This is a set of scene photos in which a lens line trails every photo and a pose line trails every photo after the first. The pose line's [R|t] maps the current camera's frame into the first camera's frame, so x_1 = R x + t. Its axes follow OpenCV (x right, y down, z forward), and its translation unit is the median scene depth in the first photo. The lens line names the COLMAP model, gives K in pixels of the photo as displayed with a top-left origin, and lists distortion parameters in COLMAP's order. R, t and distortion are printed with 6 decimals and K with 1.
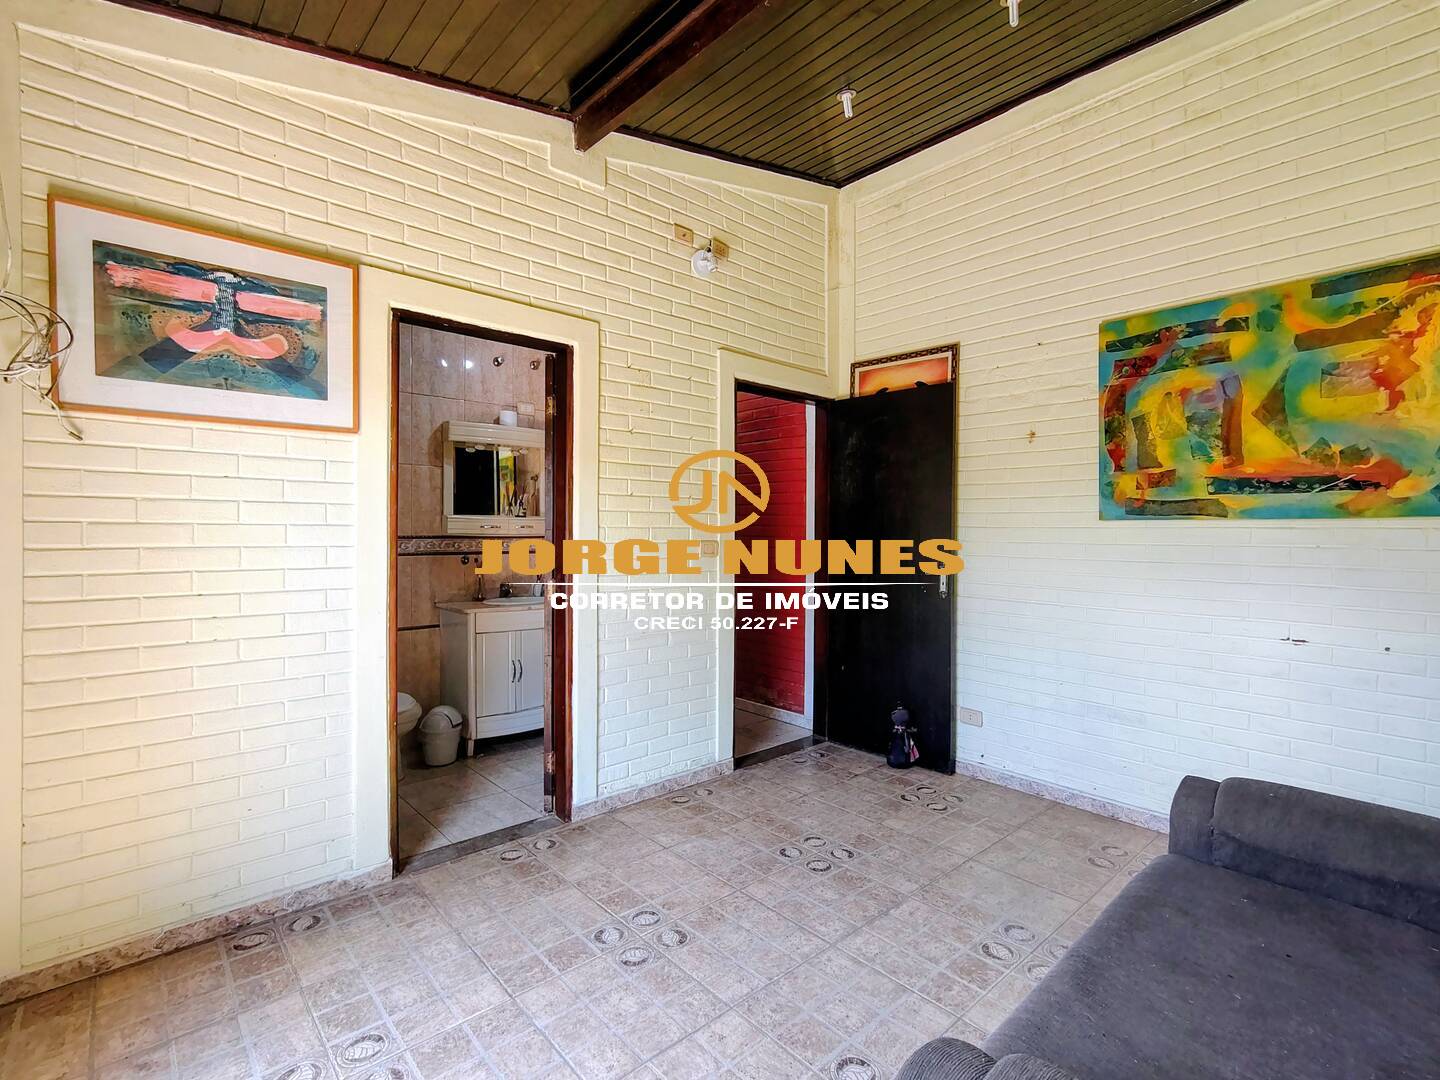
lens RADIAL K [[680.3, 0, 732.6], [0, 680.3, 539.4], [0, 0, 1]] dist [-0.002175, 0.002692]
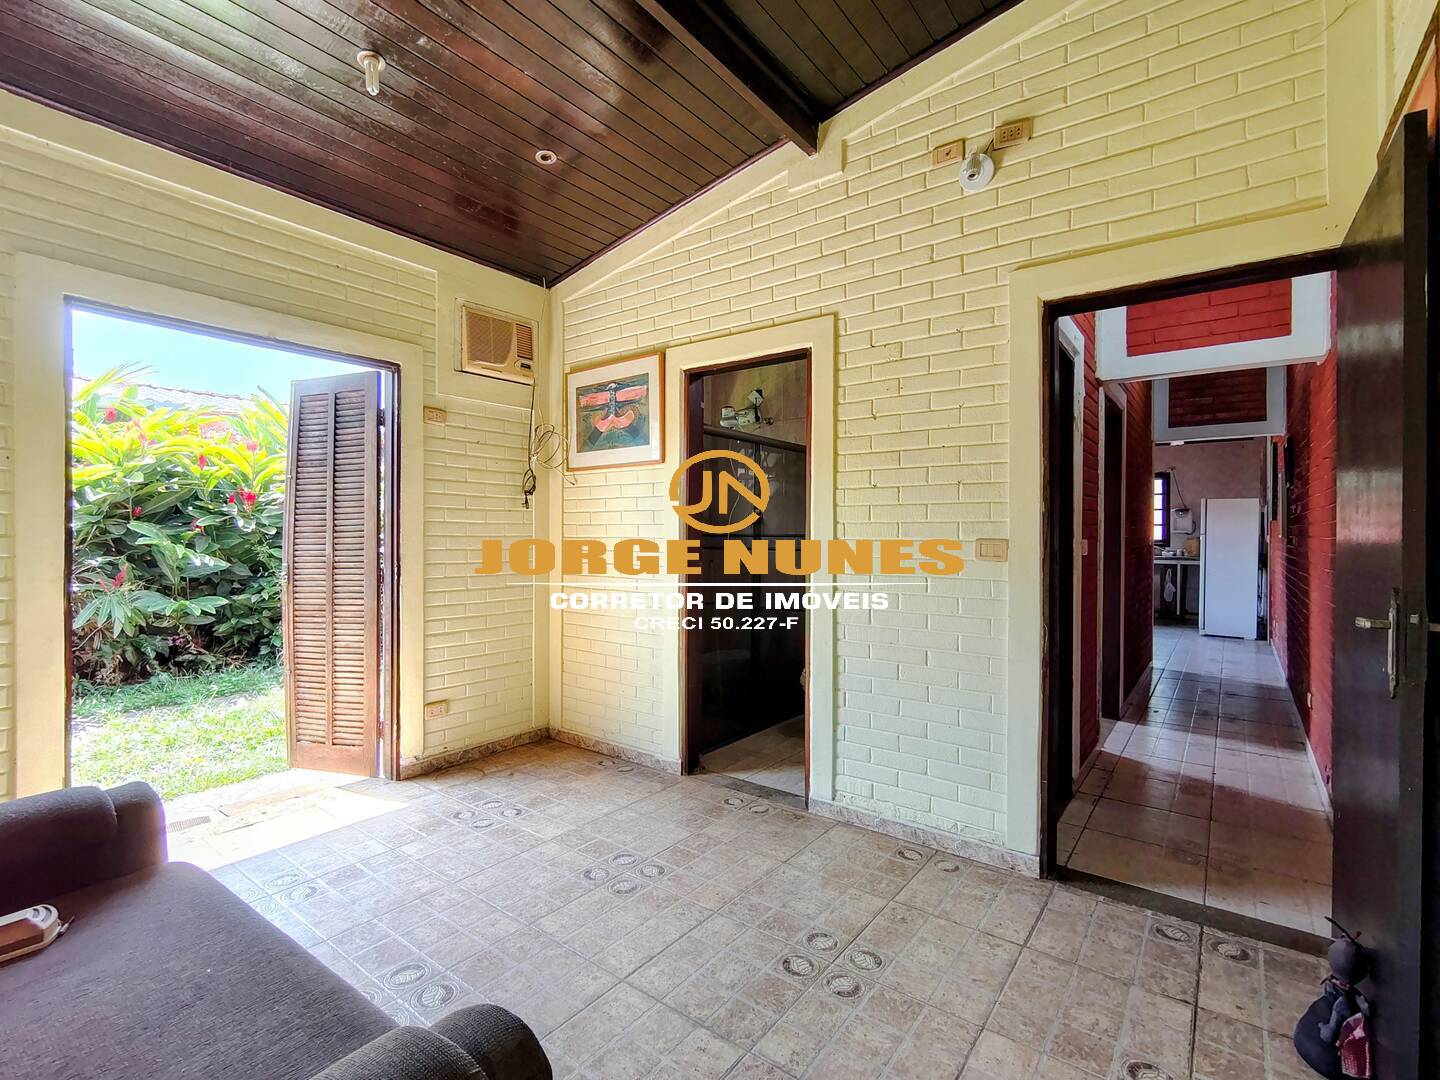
lens RADIAL K [[680.3, 0, 713.7], [0, 680.3, 538.6], [0, 0, 1]] dist [-0.002175, 0.002692]
pose [[0.180706, 0.006687, -0.983514, 0.915644], [-0.013659, 0.999898, 0.004289, 0.001915], [0.983442, 0.012659, 0.180779, 0.820756]]
